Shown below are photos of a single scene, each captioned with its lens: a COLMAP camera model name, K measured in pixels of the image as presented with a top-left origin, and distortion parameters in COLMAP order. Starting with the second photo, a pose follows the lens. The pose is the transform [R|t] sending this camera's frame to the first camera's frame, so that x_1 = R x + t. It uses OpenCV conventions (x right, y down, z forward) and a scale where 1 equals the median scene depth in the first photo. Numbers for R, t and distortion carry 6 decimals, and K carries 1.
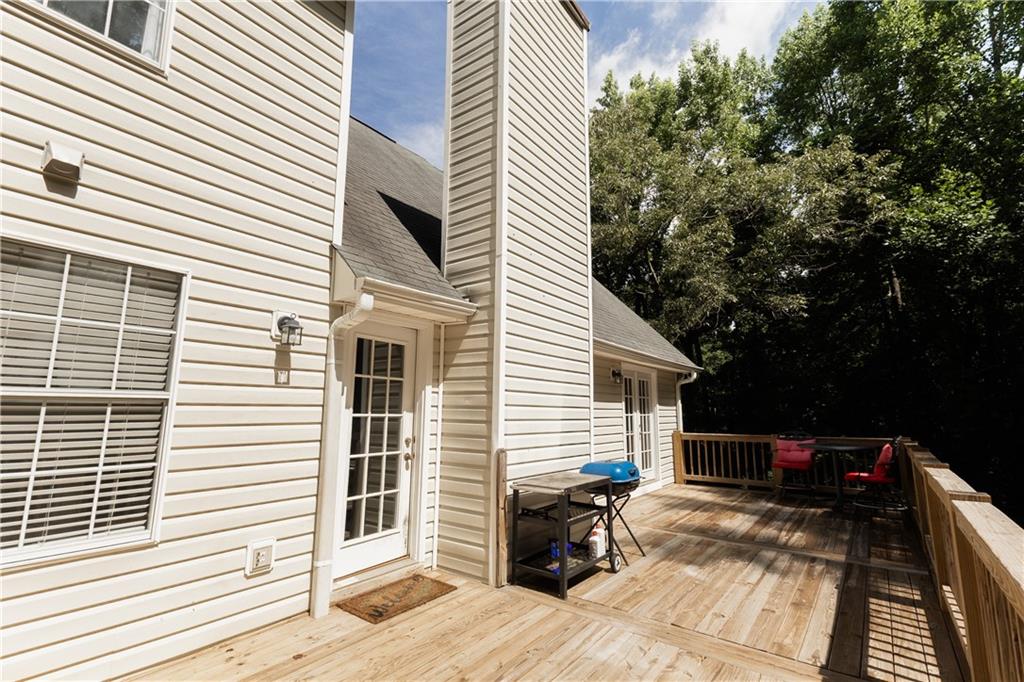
lens RADIAL K [[476.1, 0, 506.1], [0, 476.1, 340.9], [0, 0, 1]] dist [0.017671, -0.000460]
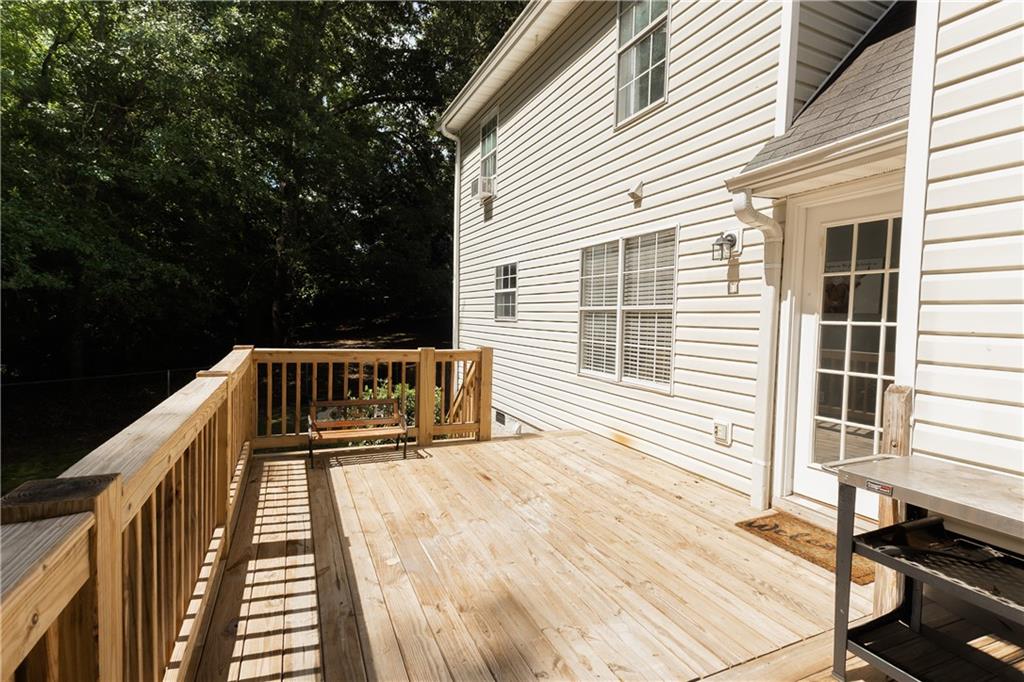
lens RADIAL K [[476.1, 0, 505.2], [0, 476.1, 338.7], [0, 0, 1]] dist [0.017671, -0.000460]
pose [[-0.483457, 0.027865, -0.874925, 0.953057], [0.111277, 0.993341, -0.029853, 0.202866], [0.868267, -0.111792, -0.483338, 1.271347]]
